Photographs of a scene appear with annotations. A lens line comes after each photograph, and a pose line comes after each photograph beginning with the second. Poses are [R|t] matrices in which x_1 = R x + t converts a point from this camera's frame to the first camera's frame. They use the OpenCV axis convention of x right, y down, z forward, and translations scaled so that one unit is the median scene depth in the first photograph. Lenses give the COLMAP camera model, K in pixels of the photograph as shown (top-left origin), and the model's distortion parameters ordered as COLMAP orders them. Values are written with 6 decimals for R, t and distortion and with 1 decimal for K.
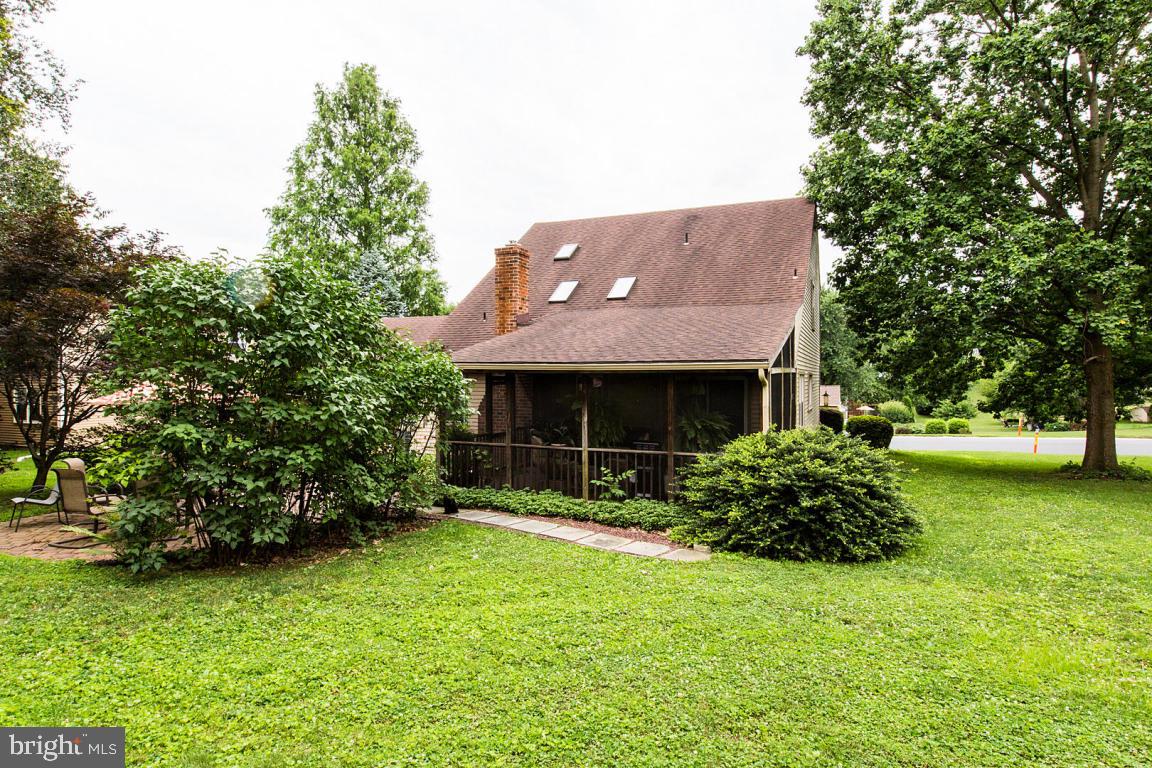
lens RADIAL K [[658.1, 0, 576.0], [0, 658.1, 384.0], [0, 0, 1]] dist [0.001209, -0.000028]
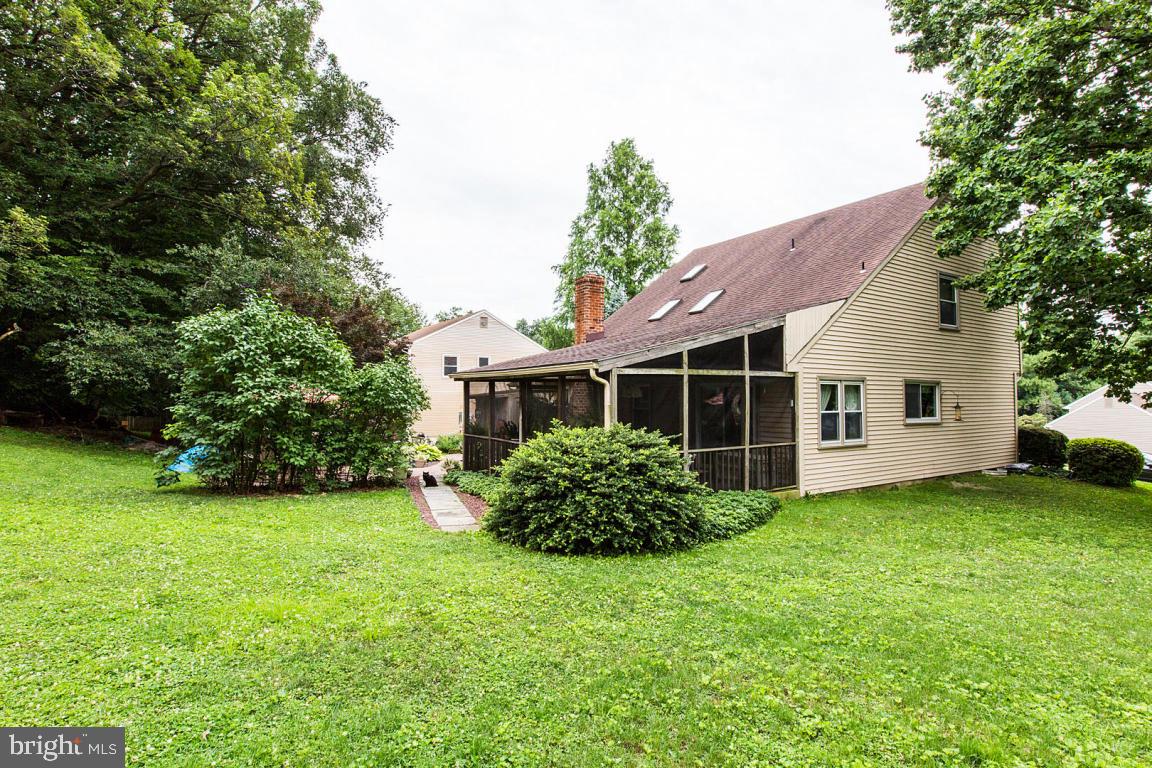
lens RADIAL K [[588.8, 0, 576.0], [0, 588.8, 384.0], [0, 0, 1]] dist [0.000291, -0.000036]
pose [[0.841168, -0.019013, -0.540439, 0.181403], [-0.002565, 0.999230, -0.039145, 0.008494], [0.540768, 0.034314, 0.840472, 0.058373]]
